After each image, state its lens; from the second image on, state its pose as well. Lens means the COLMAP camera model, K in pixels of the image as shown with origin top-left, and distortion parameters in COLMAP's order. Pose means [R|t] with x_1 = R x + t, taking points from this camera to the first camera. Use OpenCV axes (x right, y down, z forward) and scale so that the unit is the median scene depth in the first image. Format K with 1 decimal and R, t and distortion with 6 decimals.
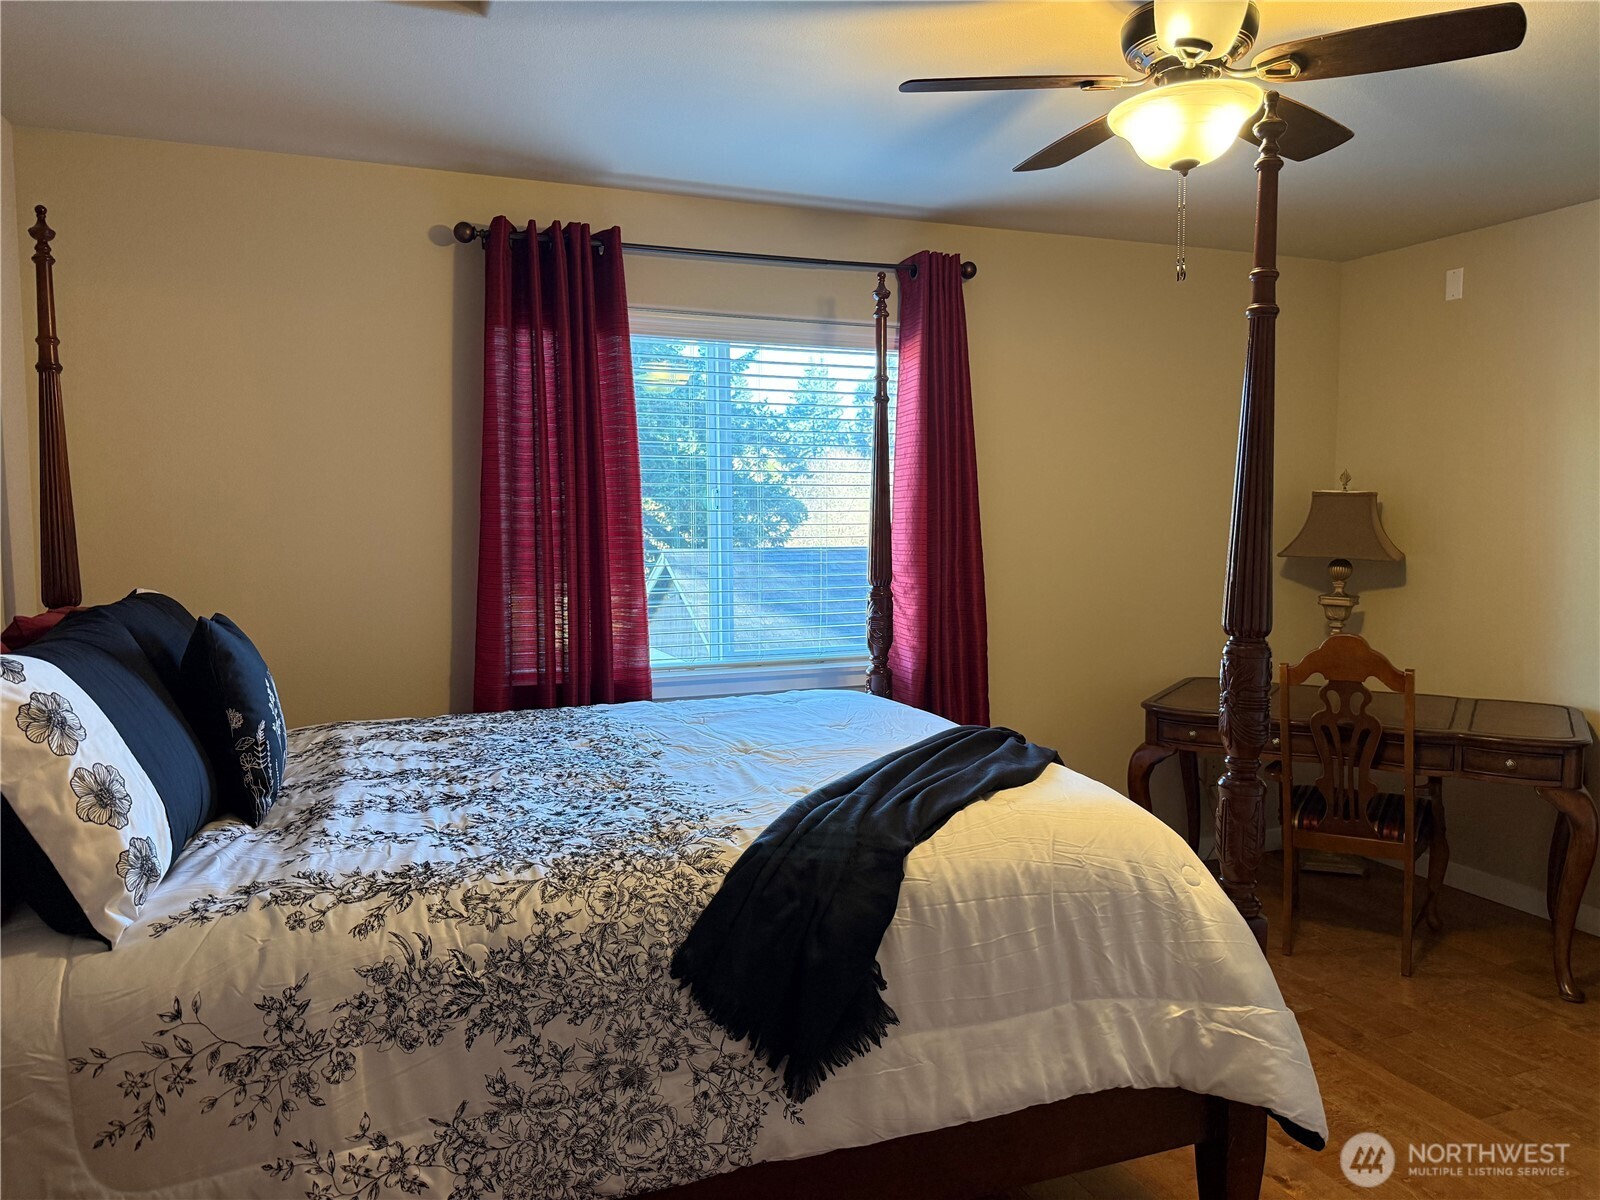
lens RADIAL K [[1118.4, 0, 794.4], [0, 1118.4, 602.0], [0, 0, 1]] dist [0.059087, -0.069925]
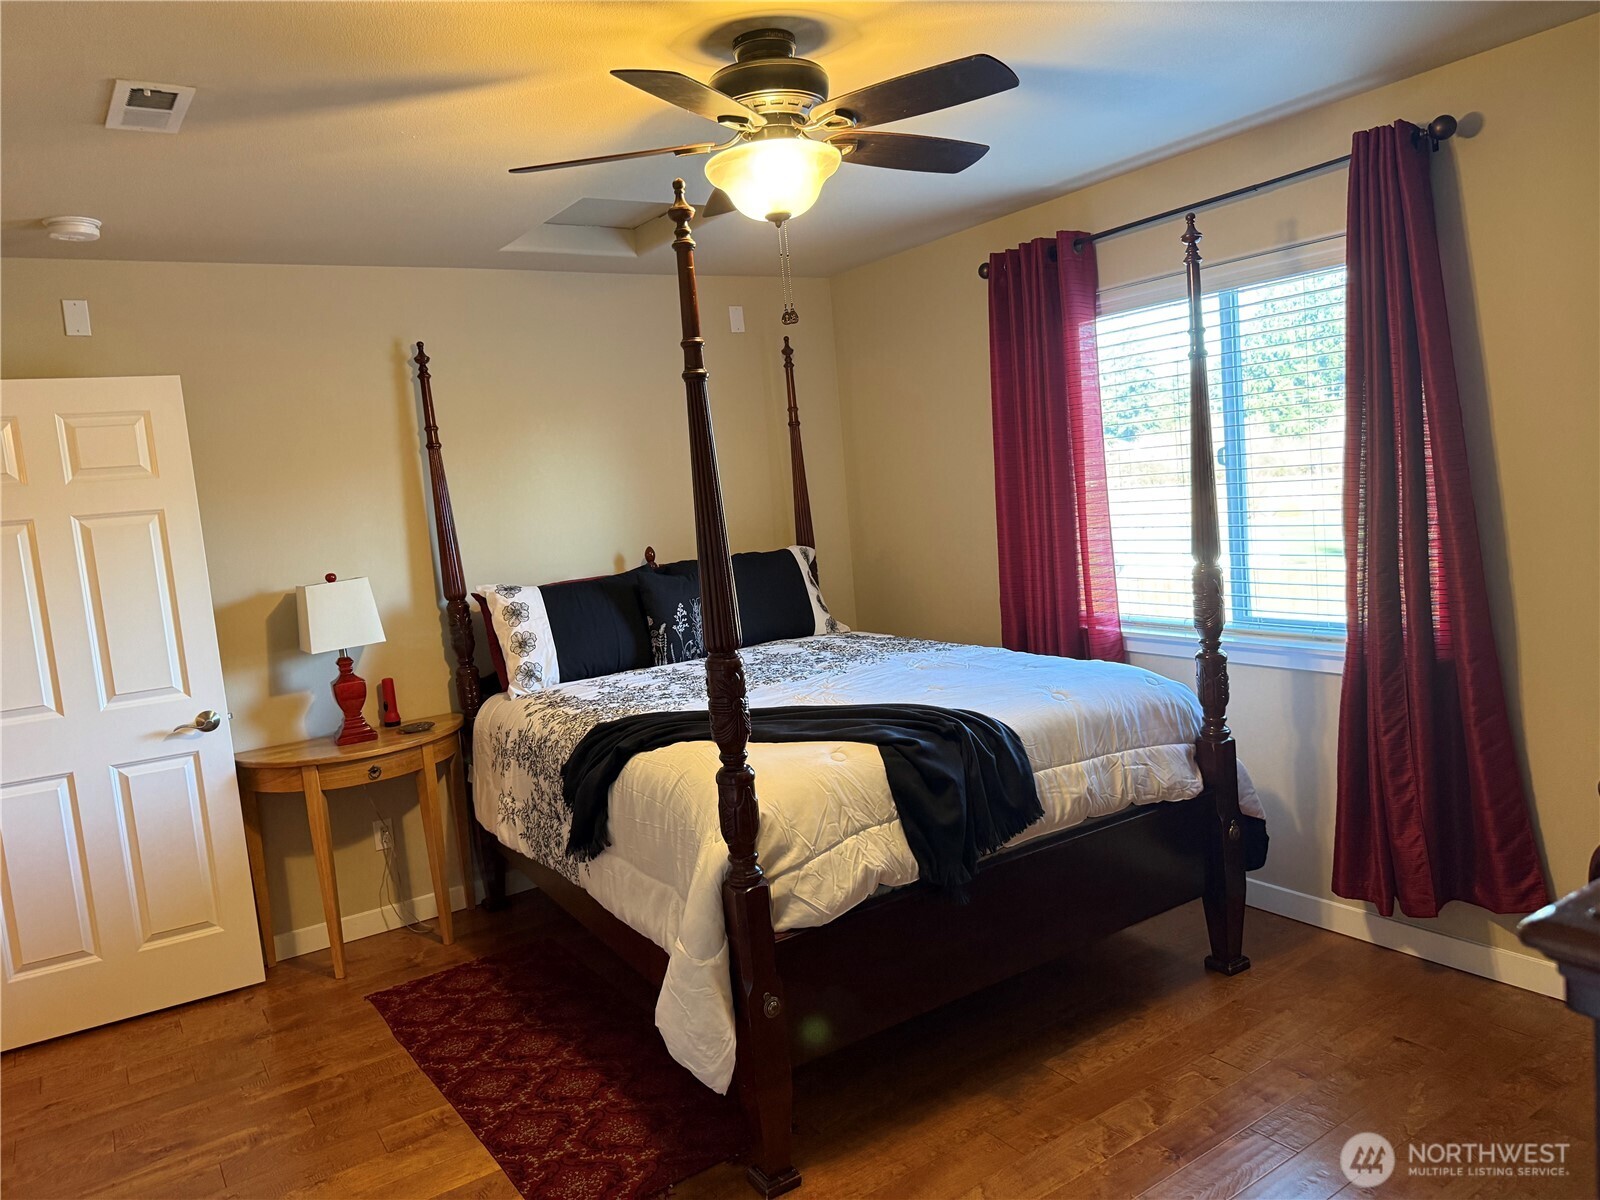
lens RADIAL K [[1118.4, 0, 791.9], [0, 1118.4, 598.8], [0, 0, 1]] dist [0.059087, -0.069925]
pose [[0.199997, 0.089809, -0.975672, 1.151526], [0.012060, 0.995489, 0.094105, -0.095126], [0.979722, -0.030588, 0.198012, 0.627388]]
